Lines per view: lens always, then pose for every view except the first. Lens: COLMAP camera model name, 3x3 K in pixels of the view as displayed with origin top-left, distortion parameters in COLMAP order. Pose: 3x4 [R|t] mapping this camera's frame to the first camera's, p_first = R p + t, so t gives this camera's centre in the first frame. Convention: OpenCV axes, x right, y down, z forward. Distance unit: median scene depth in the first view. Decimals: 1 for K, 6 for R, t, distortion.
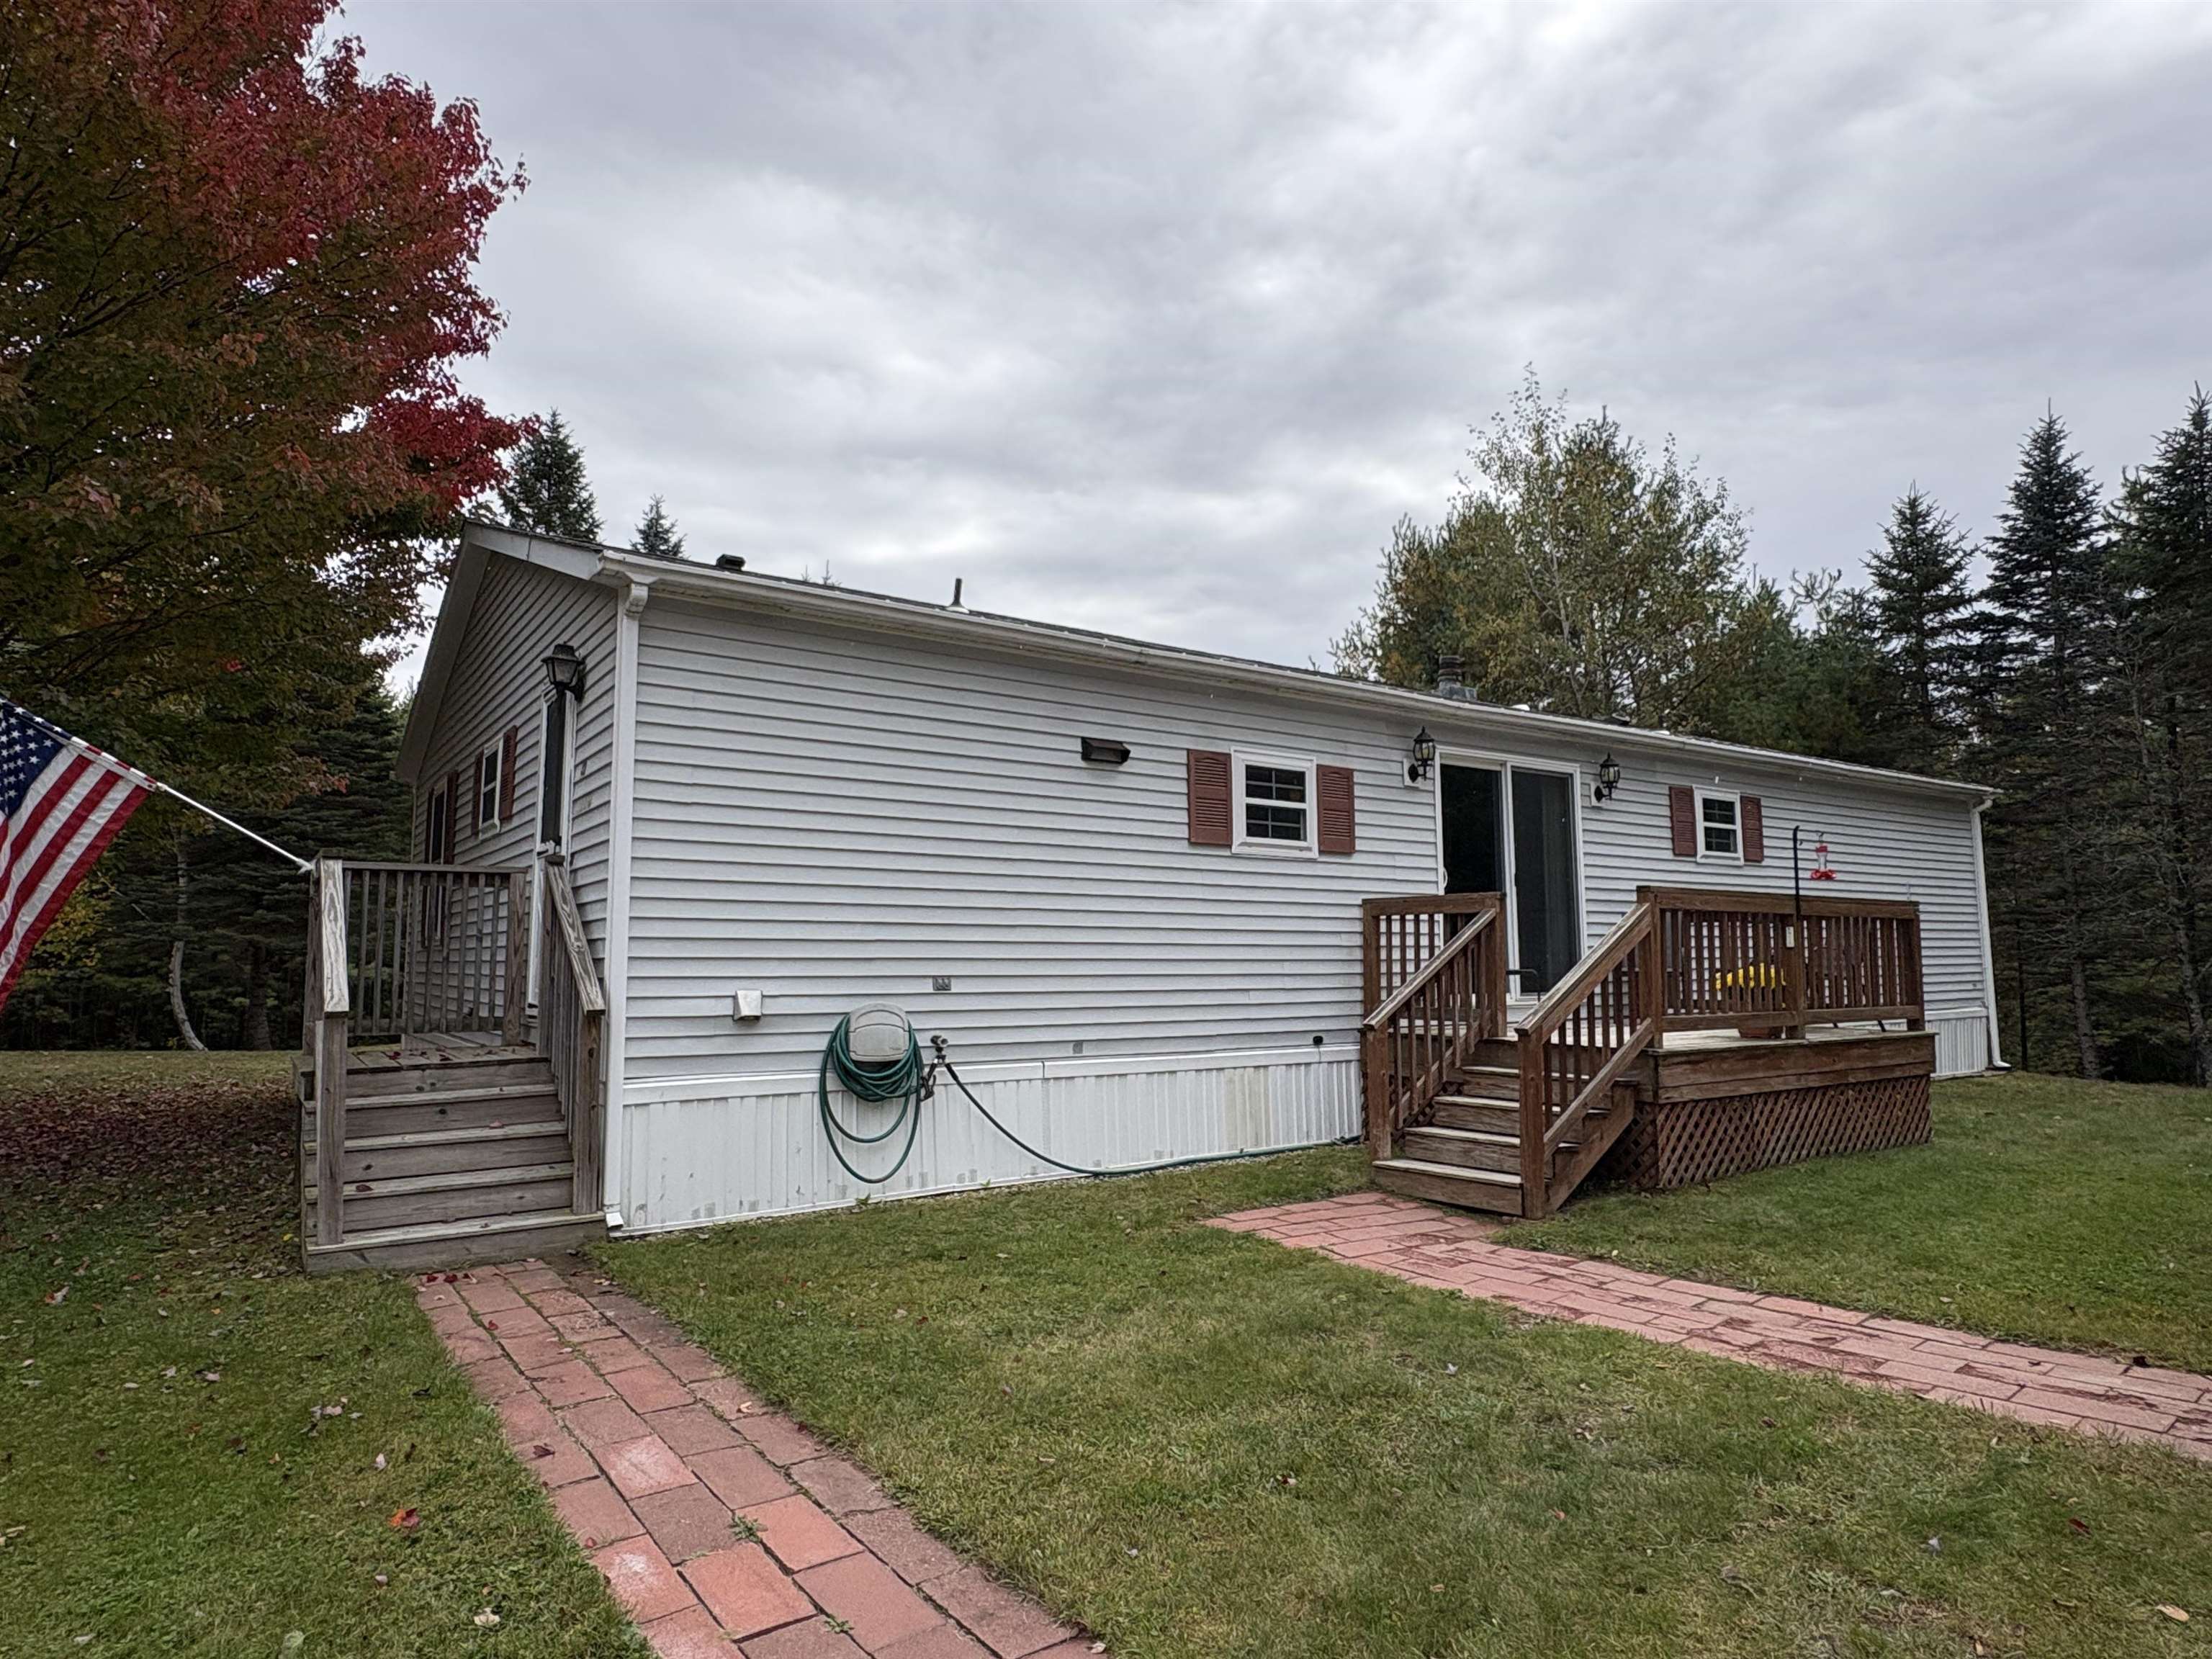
lens RADIAL K [[1282.8, 0, 1101.4], [0, 1282.8, 838.2], [0, 0, 1]] dist [0.021305, -0.011715]
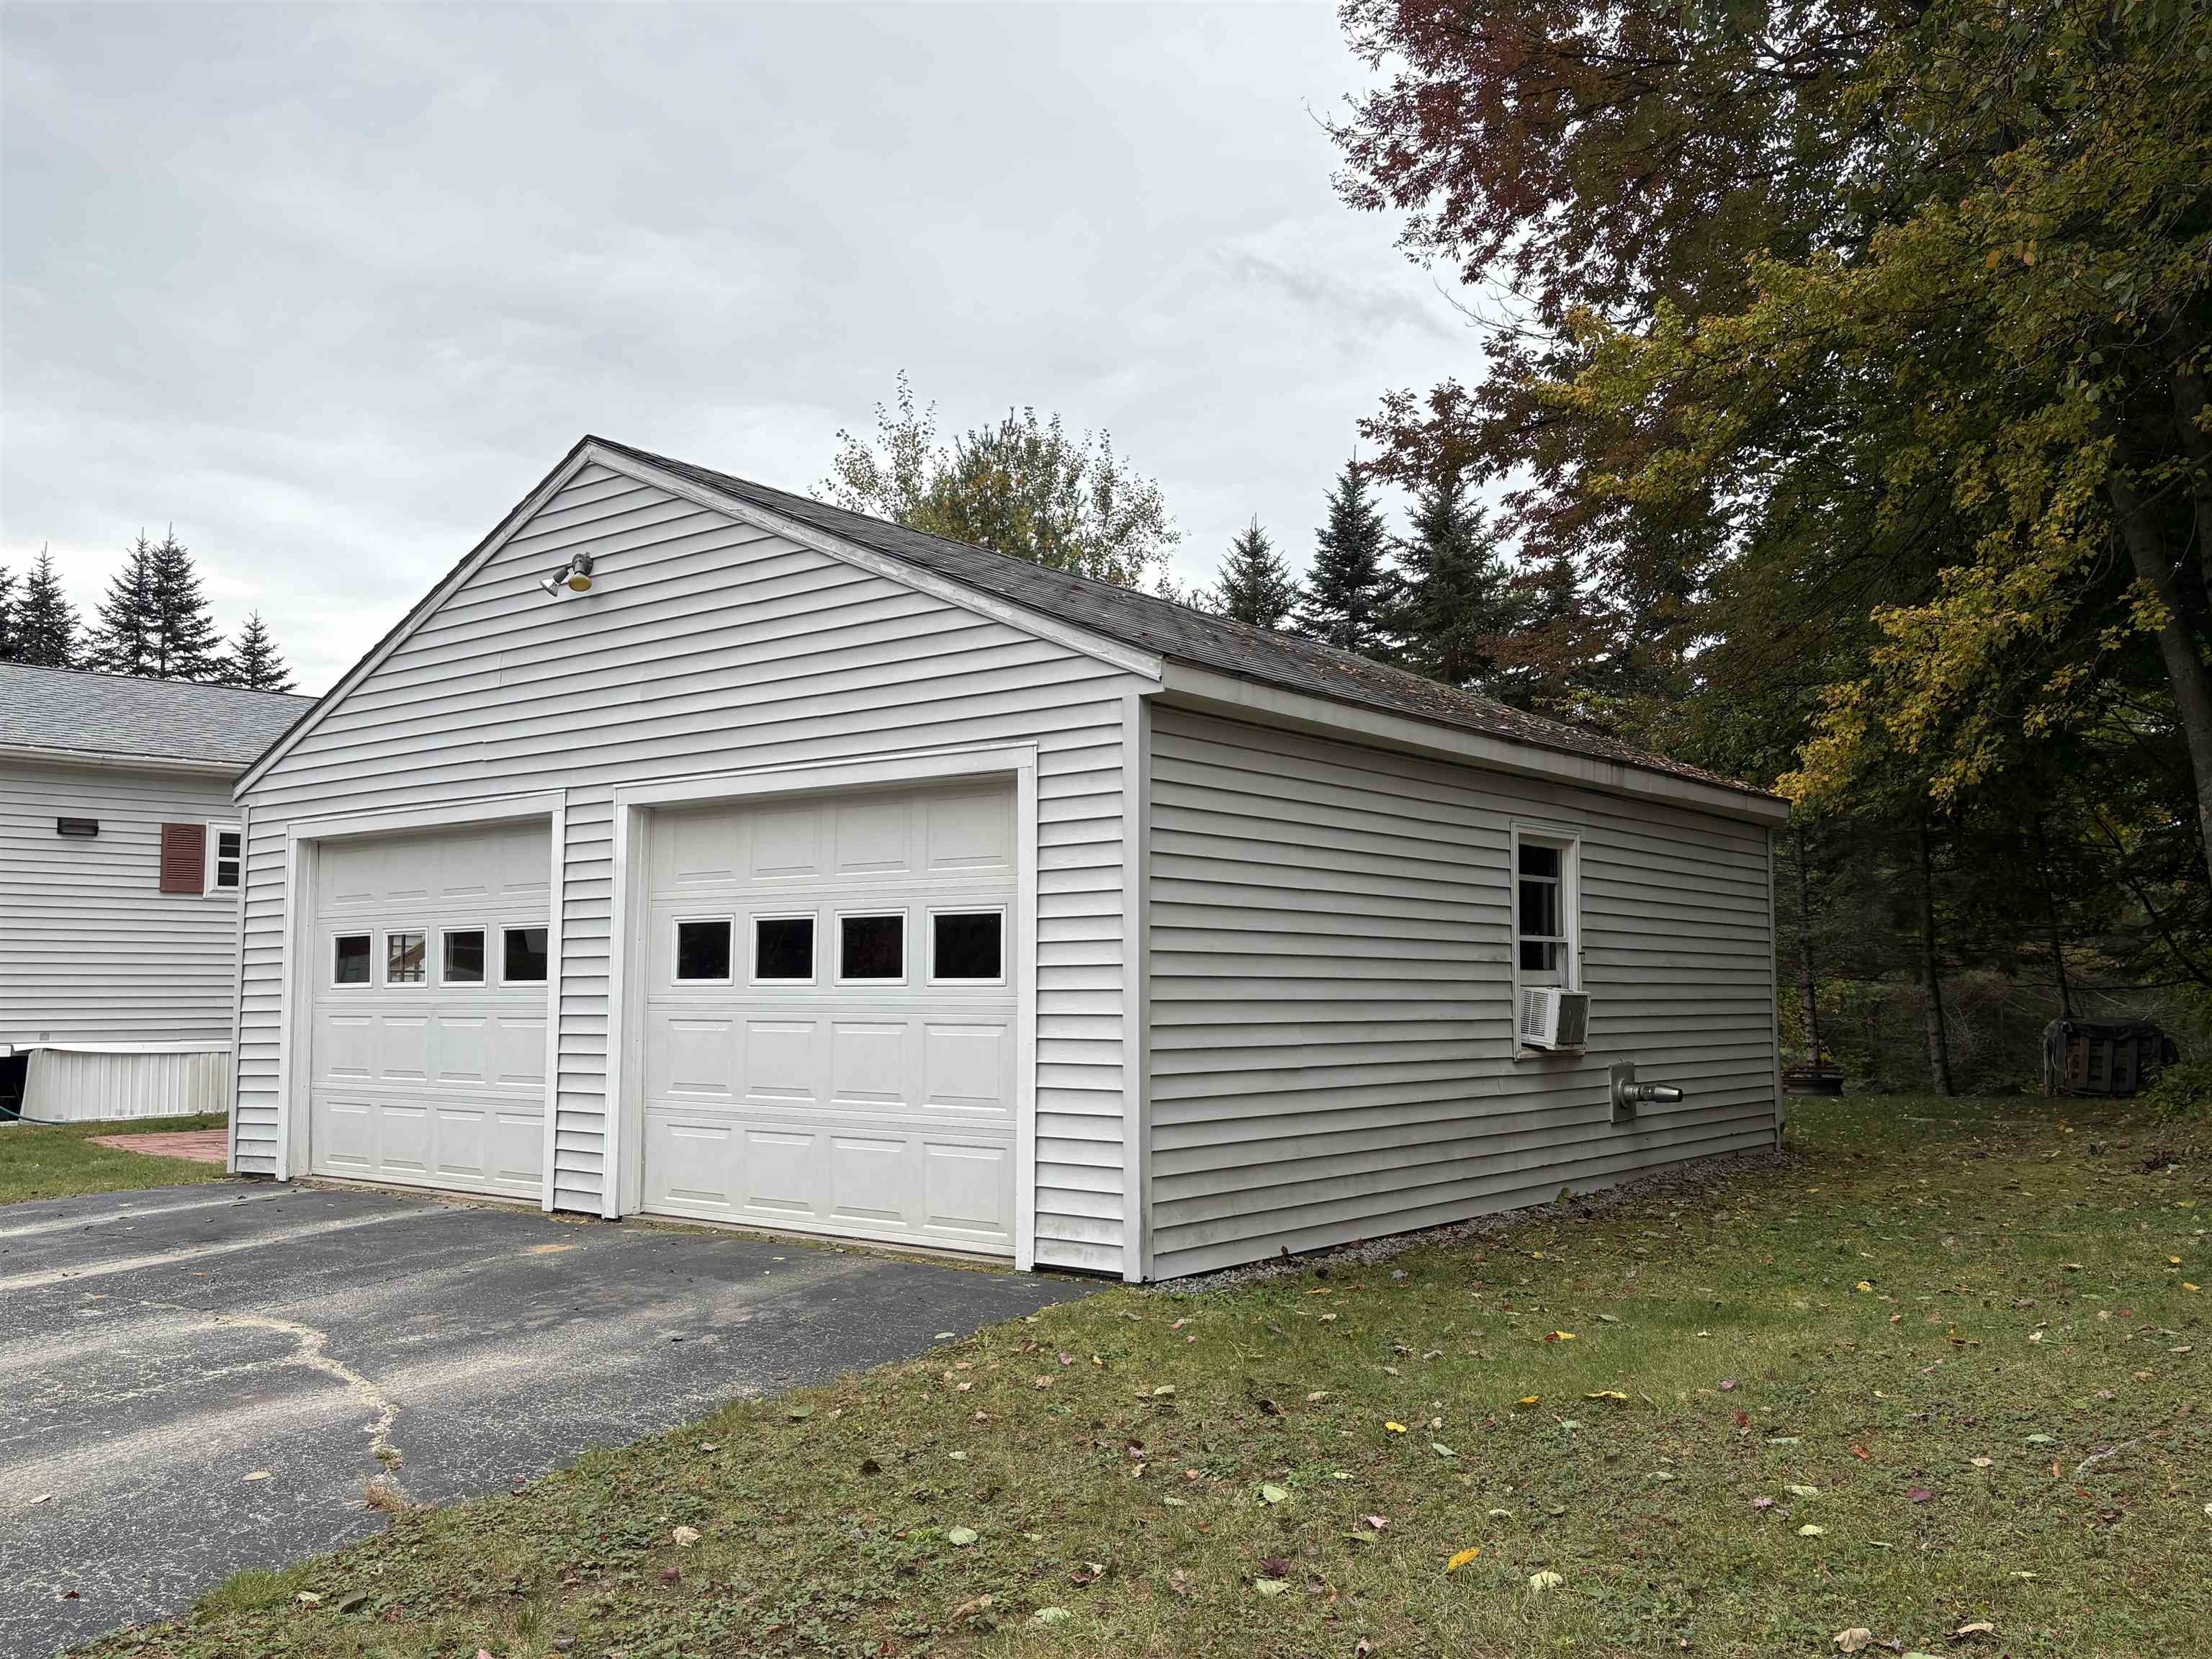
lens RADIAL K [[1833.1, 0, 1176.8], [0, 1833.1, 842.4], [0, 0, 1]] dist [0.015830, -0.003109]
pose [[0.983311, 0.009159, 0.181703, 0.901347], [-0.011491, 0.999864, 0.011789, -0.097453], [-0.181571, -0.013680, 0.983283, -1.323648]]
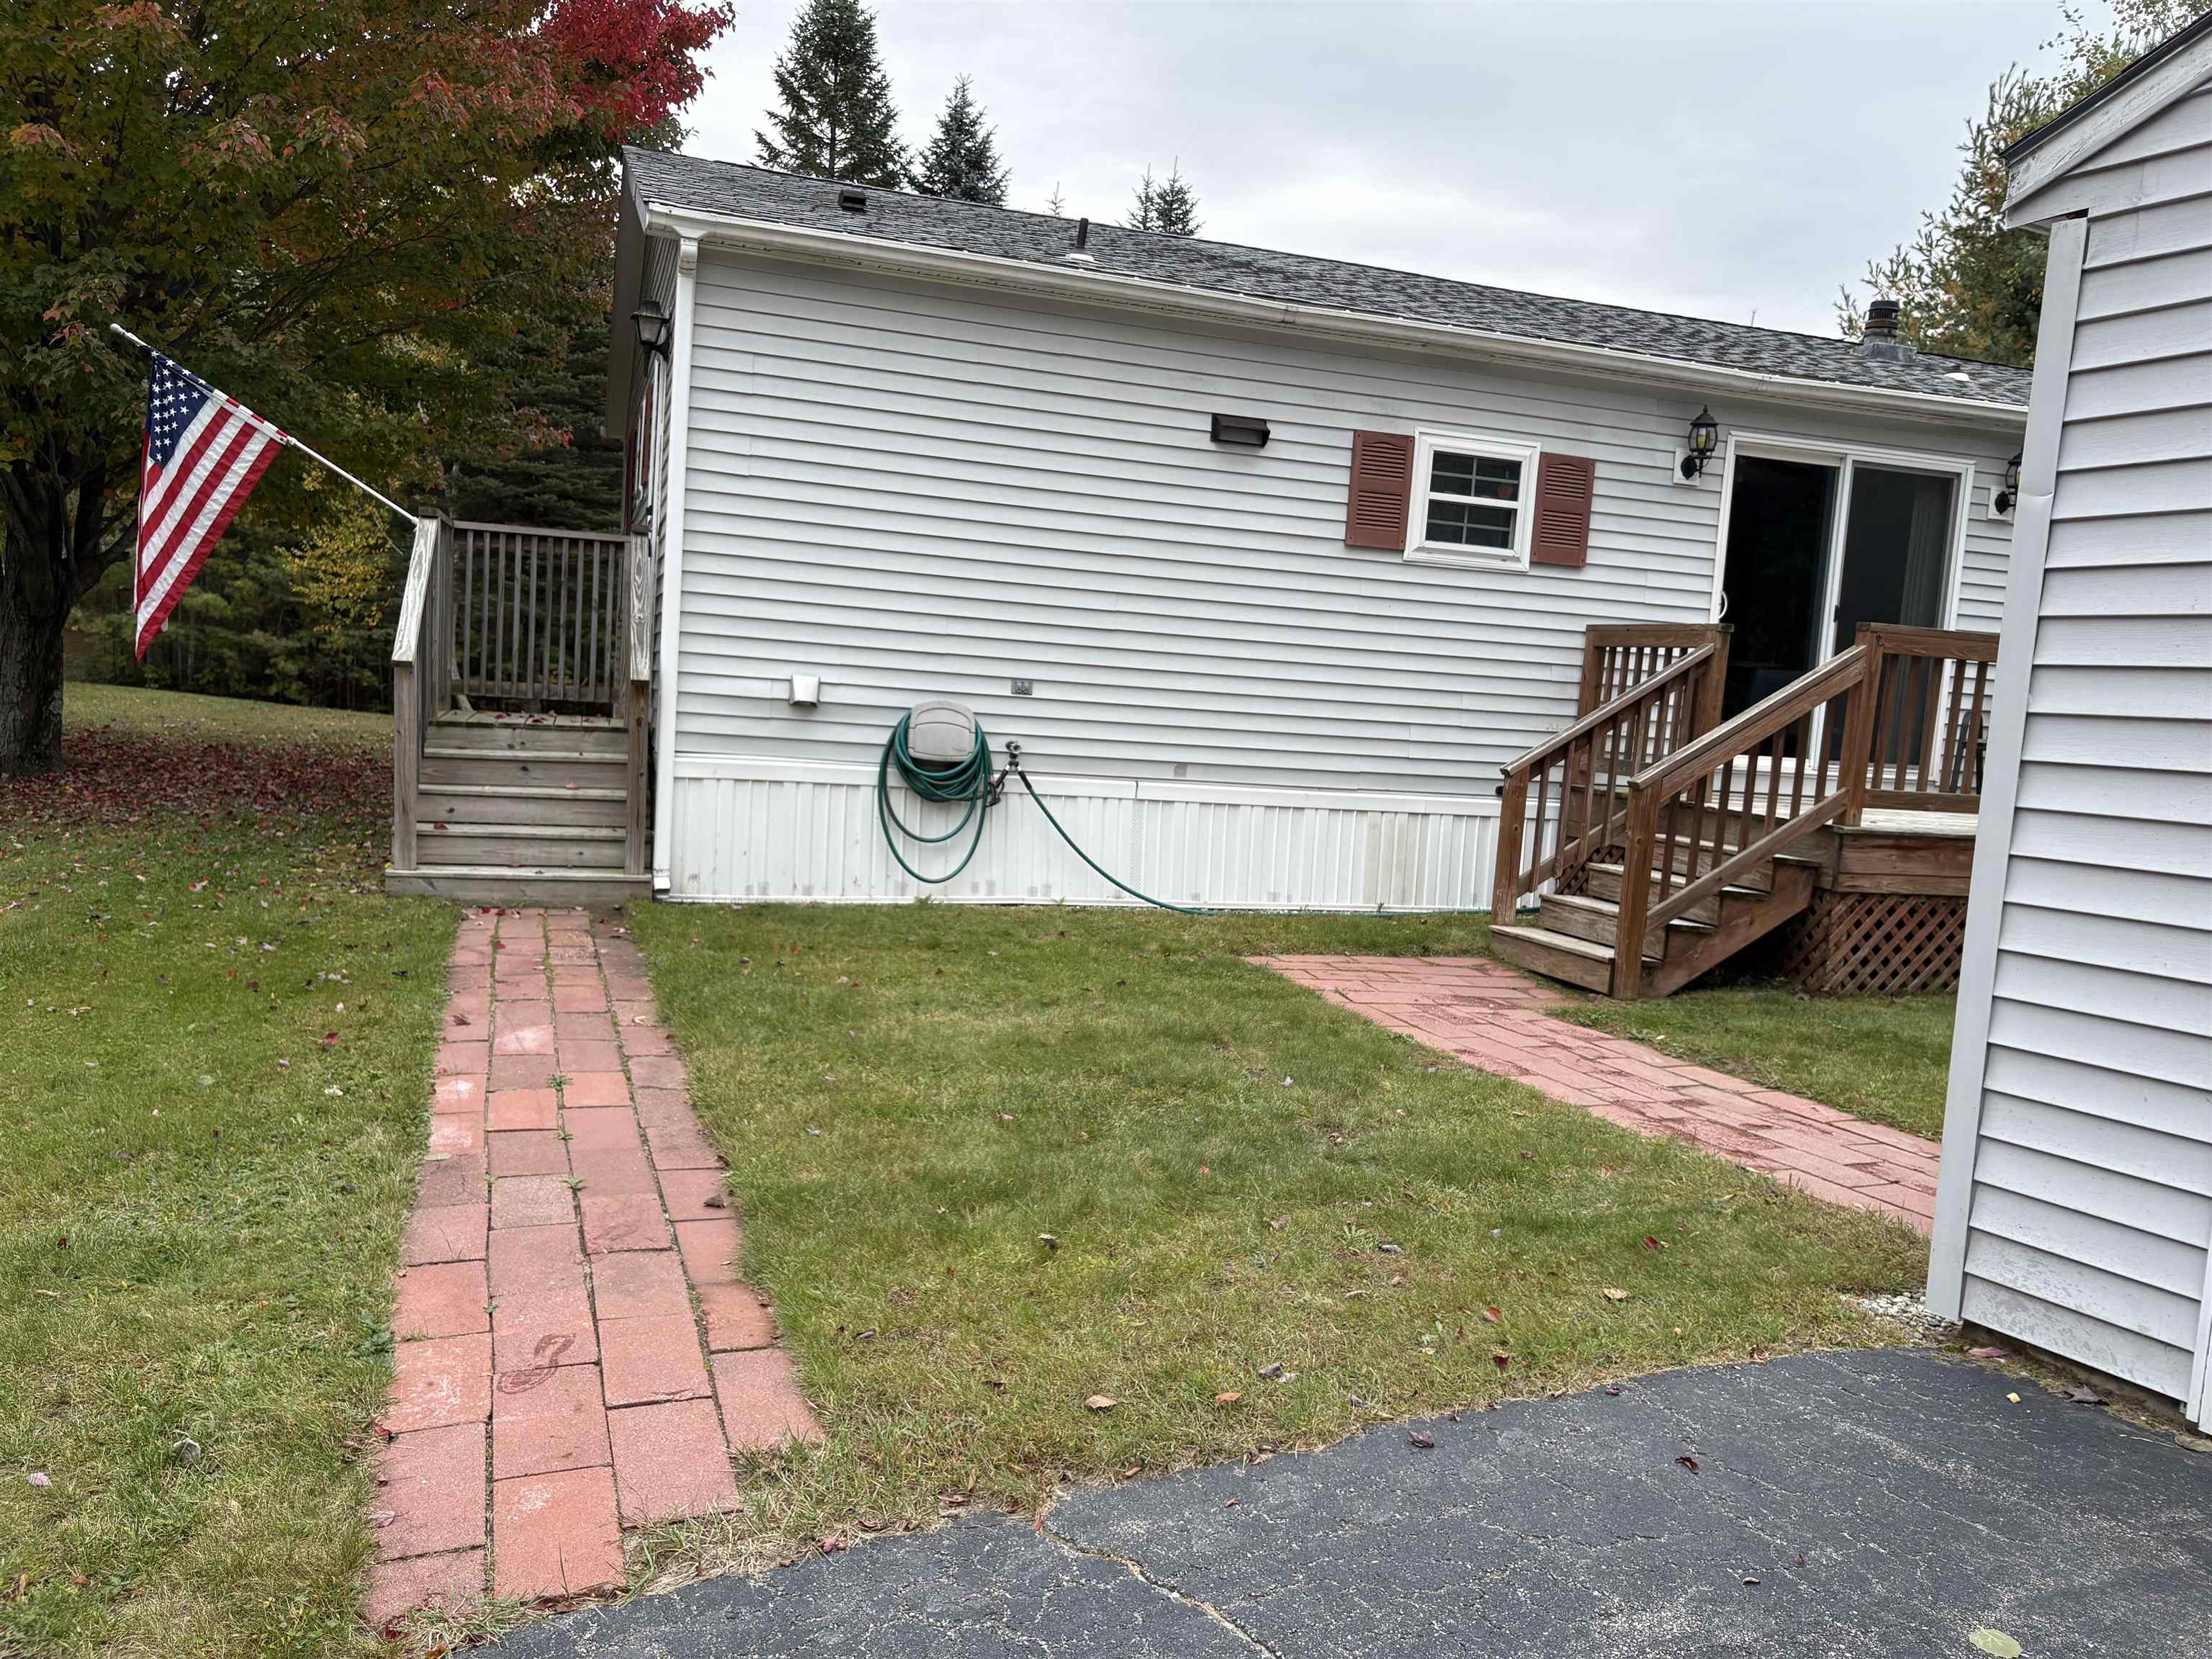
lens RADIAL K [[1691.6, 0, 1106.0], [0, 1691.6, 829.5], [0, 0, 1]] dist [0.063582, -0.056900]
pose [[0.955387, 0.093239, -0.280255, 0.284435], [-0.043401, 0.982883, 0.179046, -0.006079], [0.292152, -0.158894, 0.943080, -0.147761]]
